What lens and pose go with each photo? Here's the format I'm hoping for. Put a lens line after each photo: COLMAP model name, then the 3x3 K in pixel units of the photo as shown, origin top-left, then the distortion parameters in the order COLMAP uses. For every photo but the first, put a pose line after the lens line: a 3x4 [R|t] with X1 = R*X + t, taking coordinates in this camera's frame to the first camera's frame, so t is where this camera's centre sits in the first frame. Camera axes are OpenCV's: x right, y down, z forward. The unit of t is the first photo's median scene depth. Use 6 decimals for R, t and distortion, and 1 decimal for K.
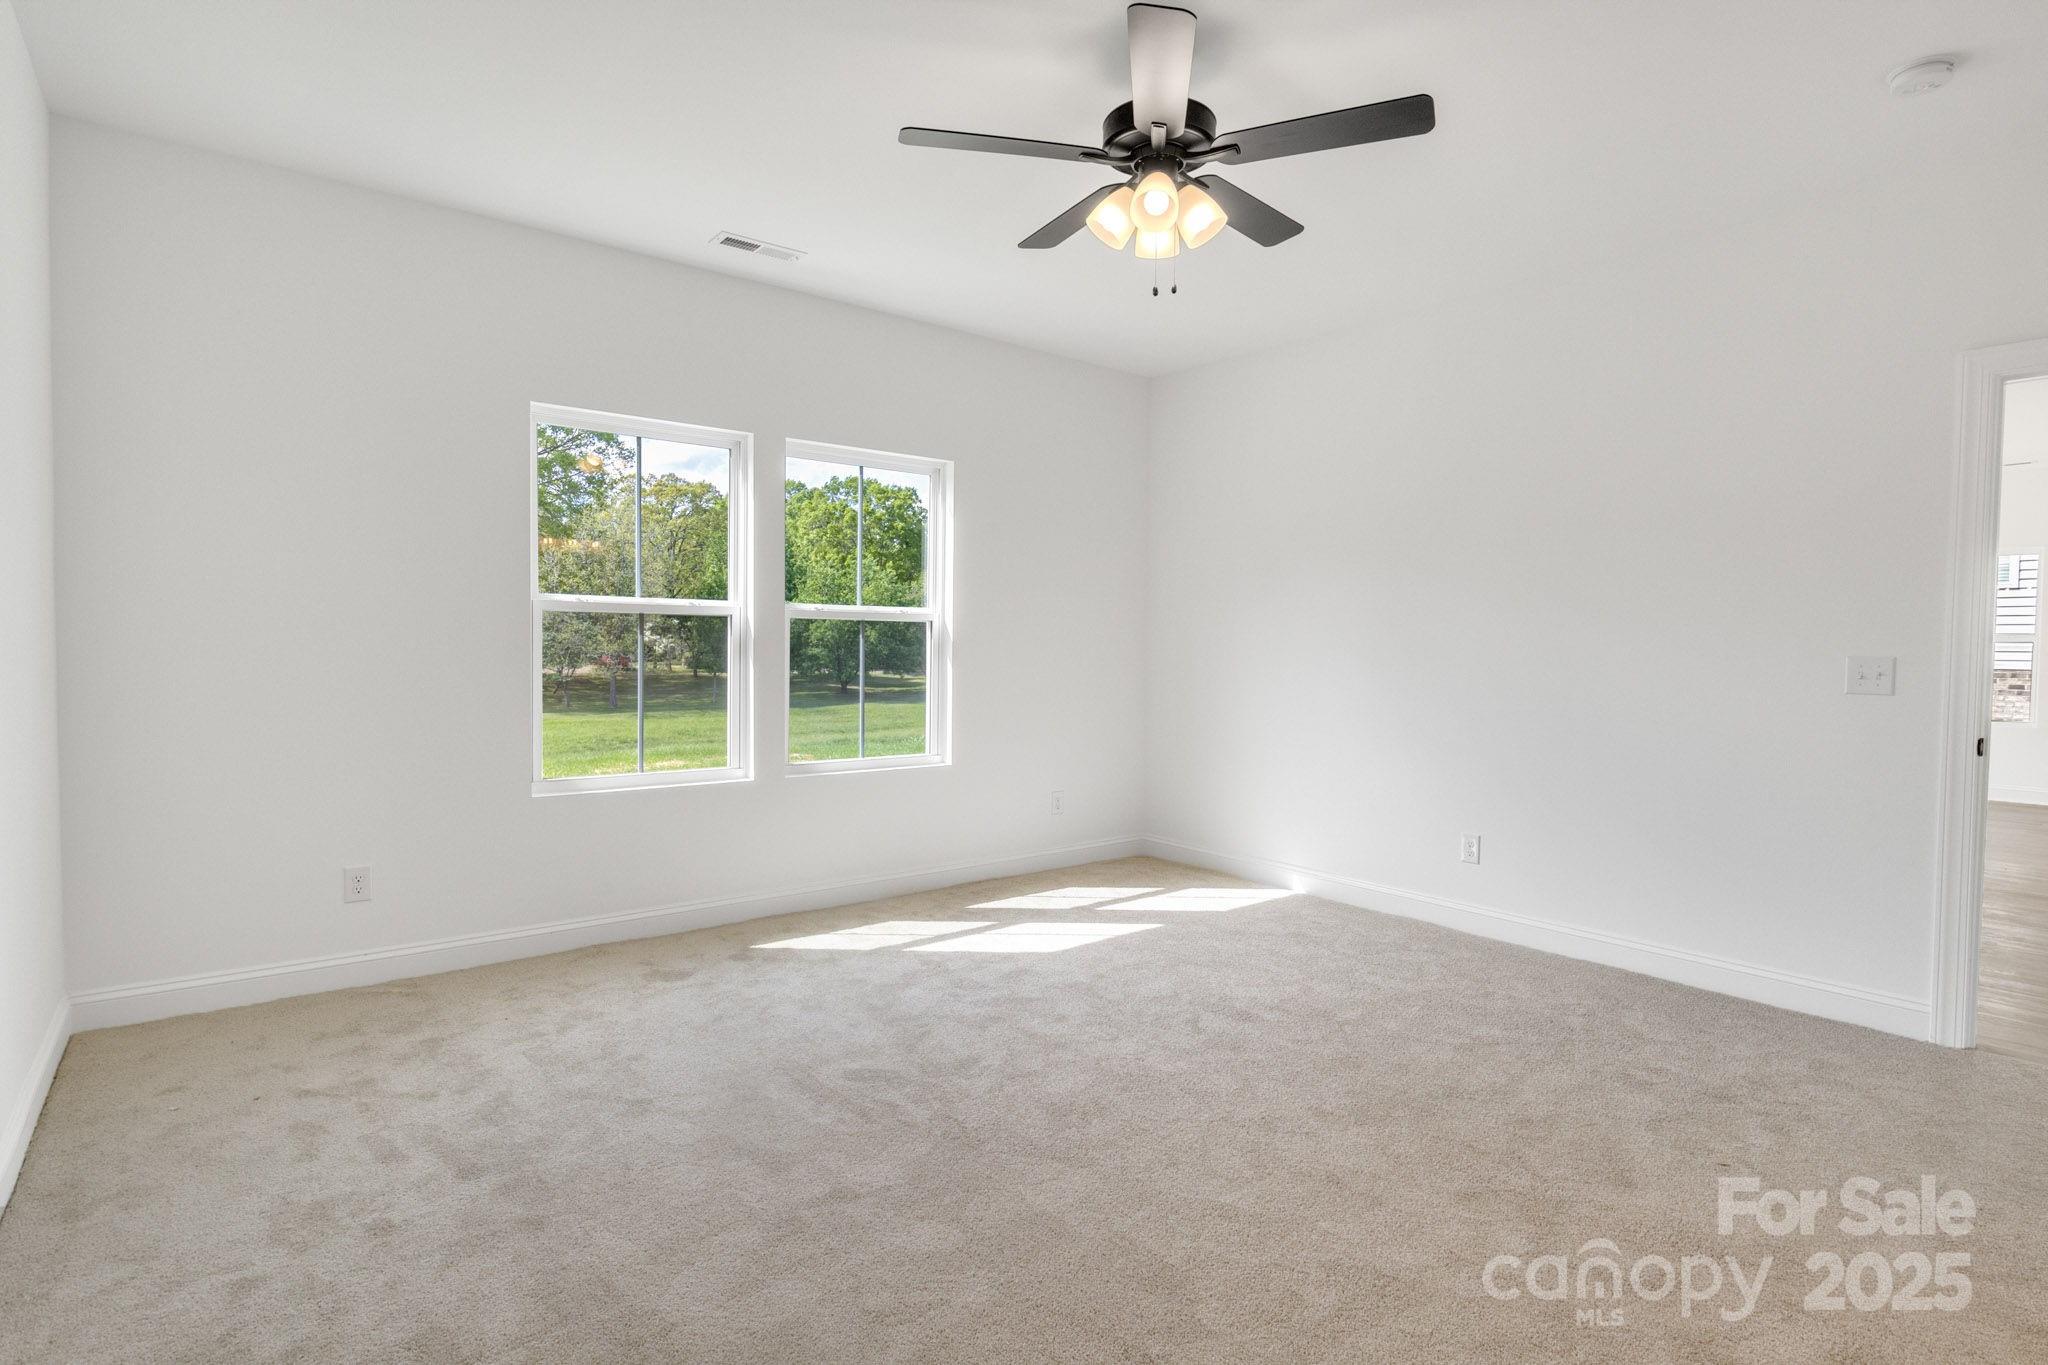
lens RADIAL K [[1025.8, 0, 1025.2], [0, 1025.8, 666.4], [0, 0, 1]] dist [-0.003392, -0.000533]
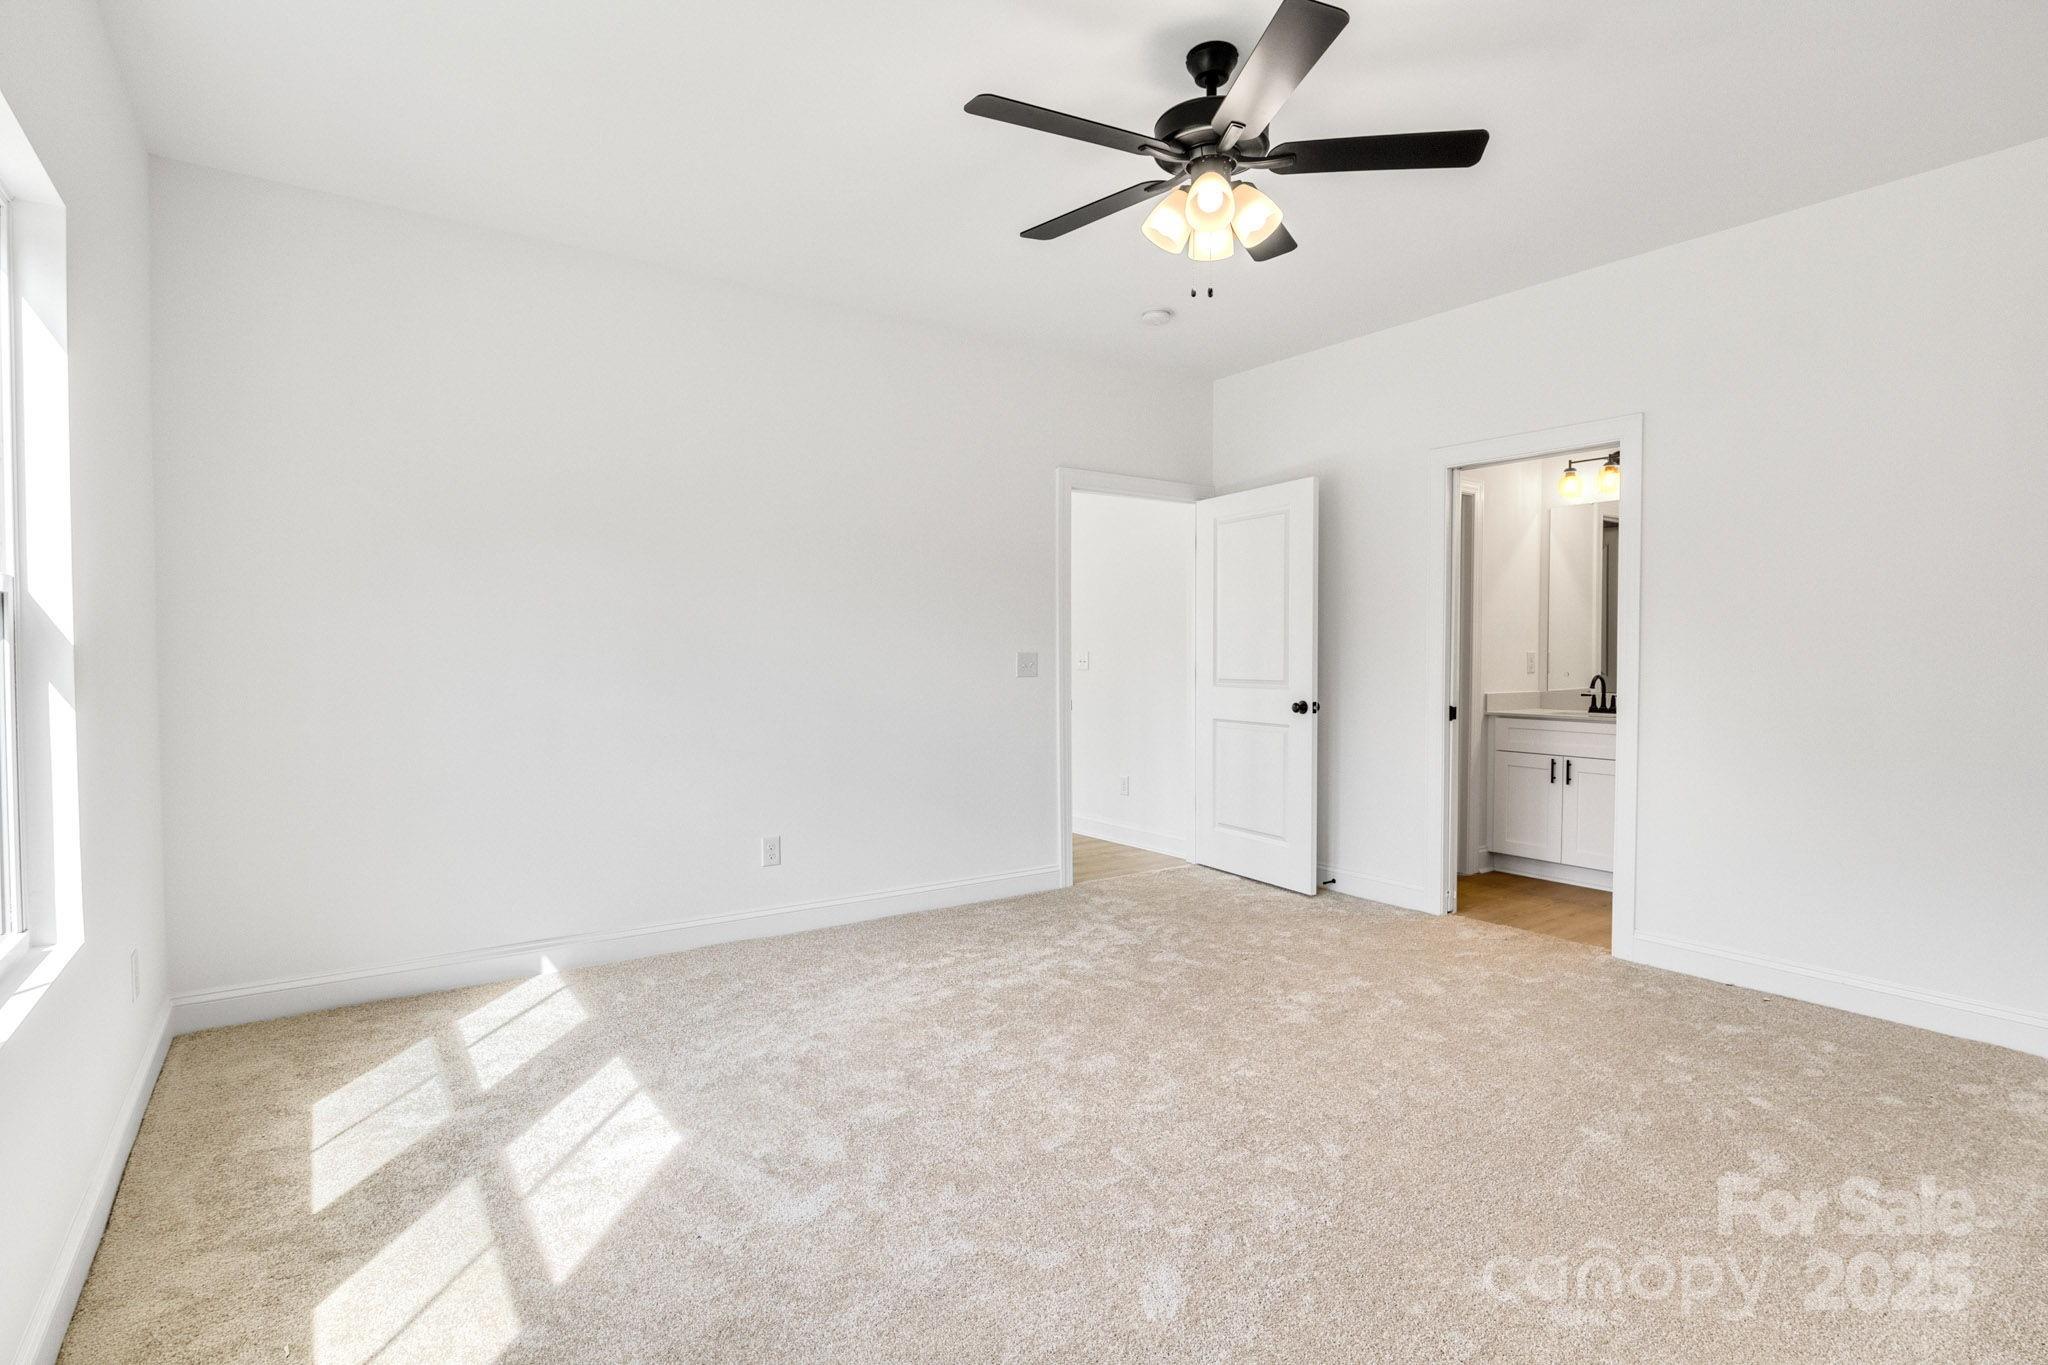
lens RADIAL K [[1025.8, 0, 1025.2], [0, 1025.8, 666.4], [0, 0, 1]] dist [-0.003392, -0.000533]
pose [[0.055771, -0.024749, 0.998137, -0.546132], [0.023822, 0.999441, 0.023450, -0.019477], [-0.998159, 0.022469, 0.056329, 0.699556]]
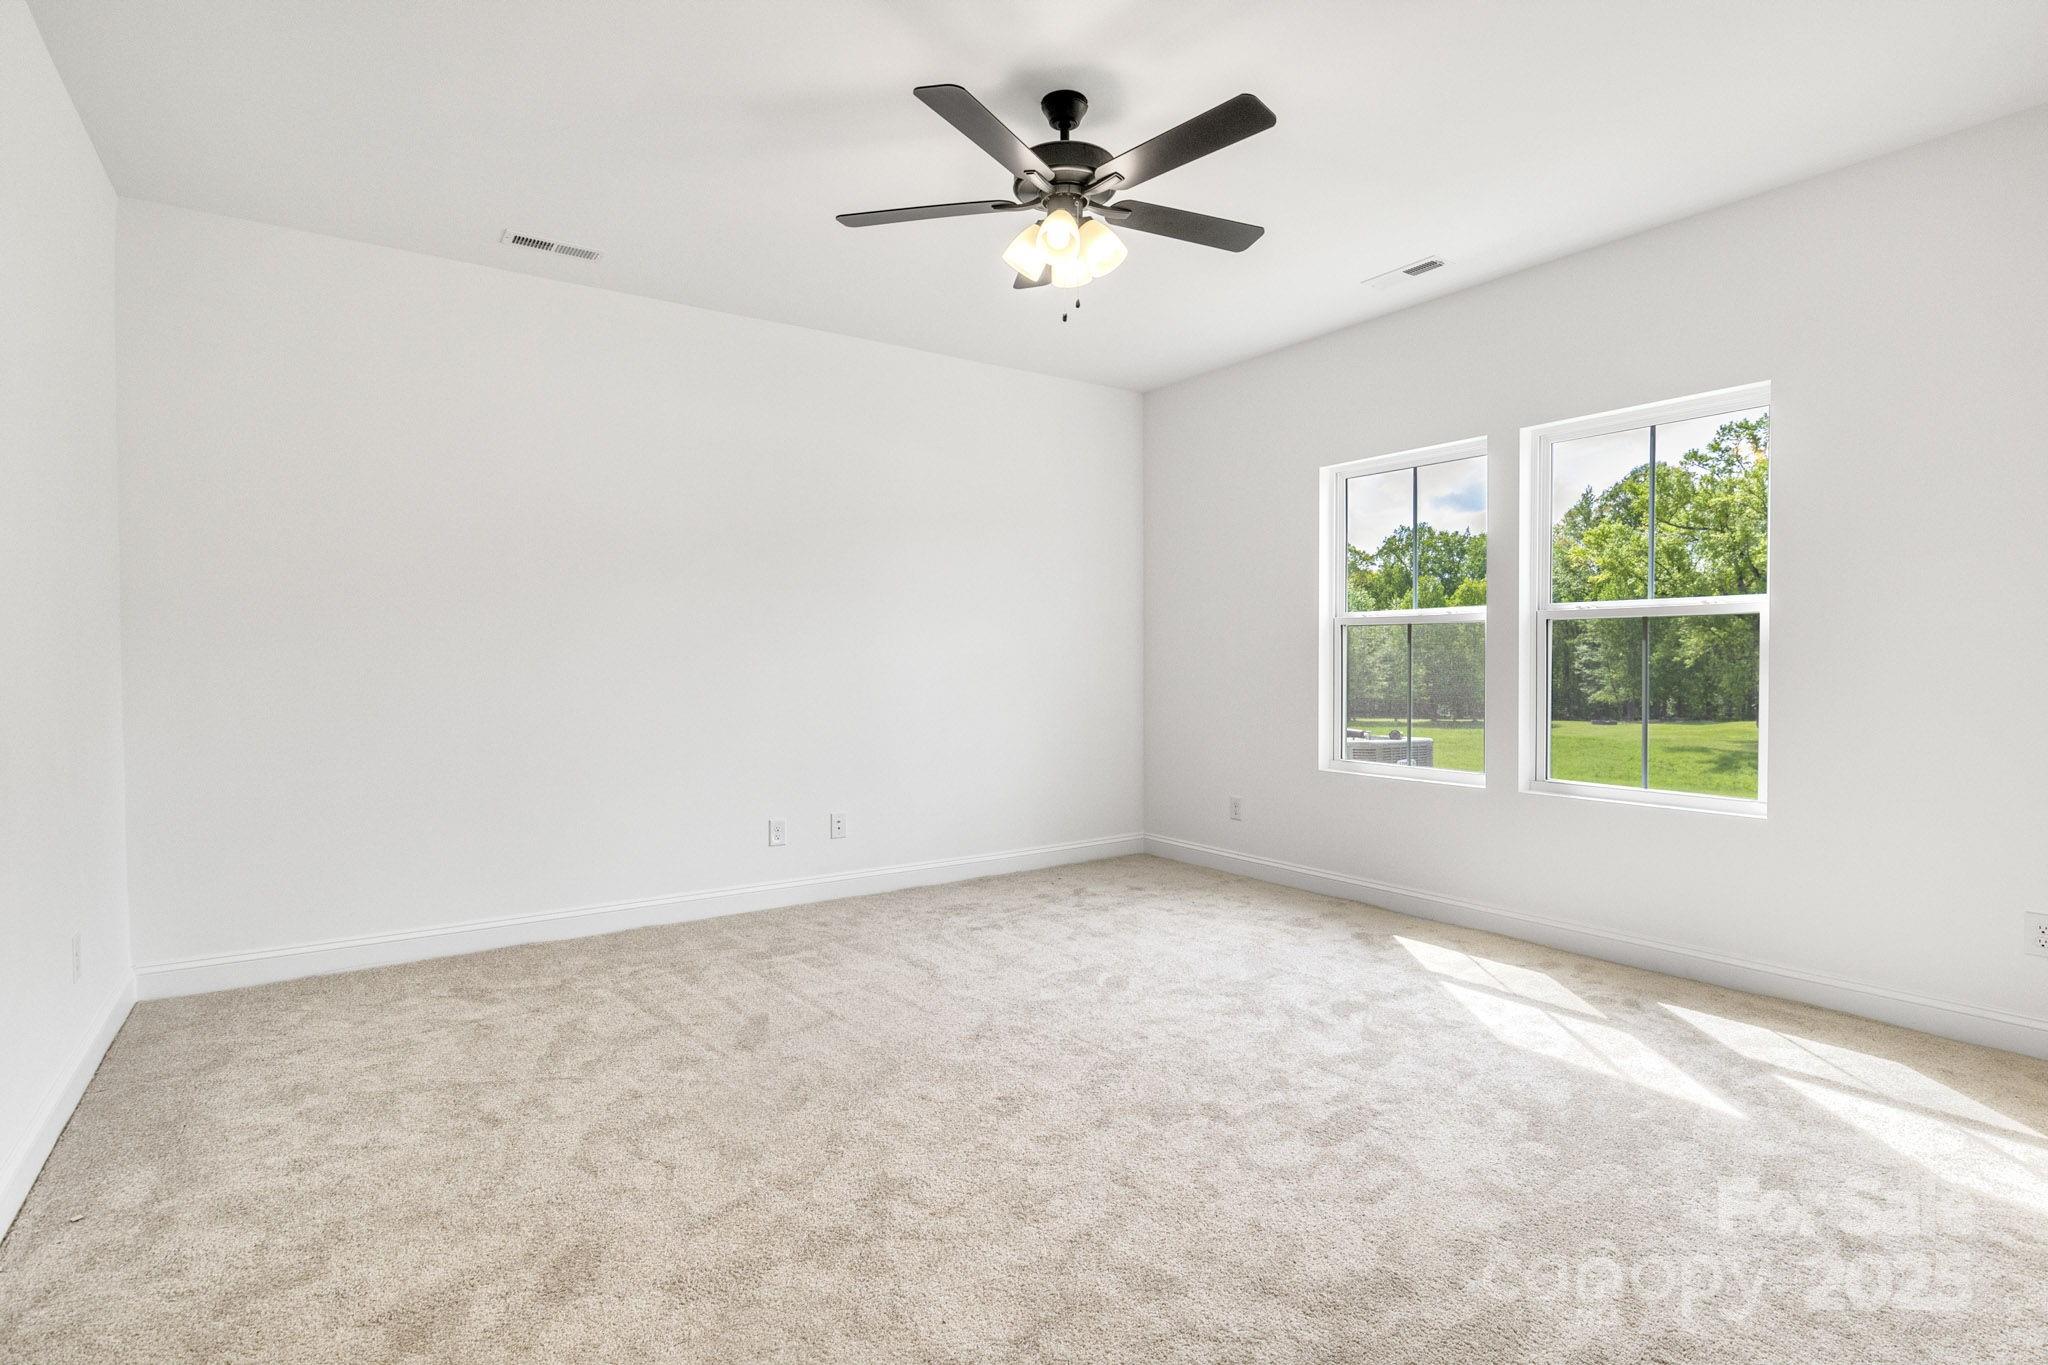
lens RADIAL K [[1025.8, 0, 1025.2], [0, 1025.8, 666.4], [0, 0, 1]] dist [-0.003392, -0.000533]
pose [[-0.056128, 0.002675, -0.998420, 0.761404], [-0.013406, 0.999904, 0.003433, -0.003021], [0.998334, 0.013577, -0.056087, 0.634400]]
